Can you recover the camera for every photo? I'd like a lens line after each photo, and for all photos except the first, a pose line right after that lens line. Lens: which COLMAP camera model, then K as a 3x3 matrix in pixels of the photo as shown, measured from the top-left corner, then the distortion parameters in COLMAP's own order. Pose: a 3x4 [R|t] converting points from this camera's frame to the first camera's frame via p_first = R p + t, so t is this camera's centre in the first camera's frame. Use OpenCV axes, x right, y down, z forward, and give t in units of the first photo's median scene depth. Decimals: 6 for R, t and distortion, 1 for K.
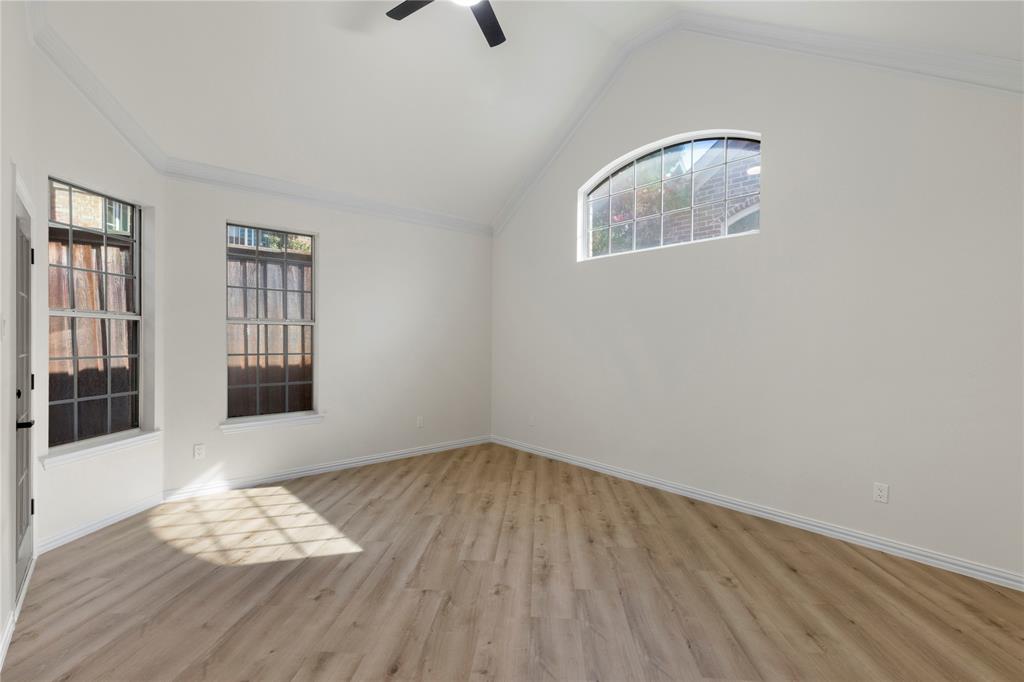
lens RADIAL K [[463.3, 0, 509.5], [0, 463.3, 344.5], [0, 0, 1]] dist [0.007440, -0.000433]
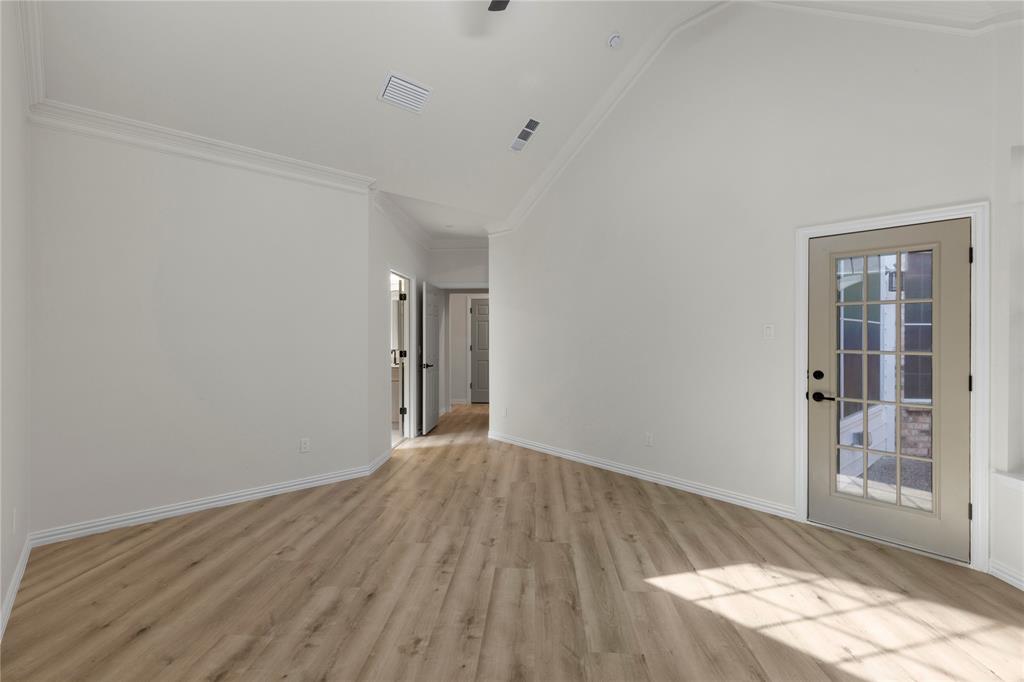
lens RADIAL K [[463.3, 0, 511.7], [0, 463.3, 339.2], [0, 0, 1]] dist [0.007440, -0.000433]
pose [[-0.999818, -0.011740, -0.015009, -0.045329], [-0.011959, 0.999823, 0.014551, -0.016114], [0.014836, 0.014728, -0.999781, 1.922431]]
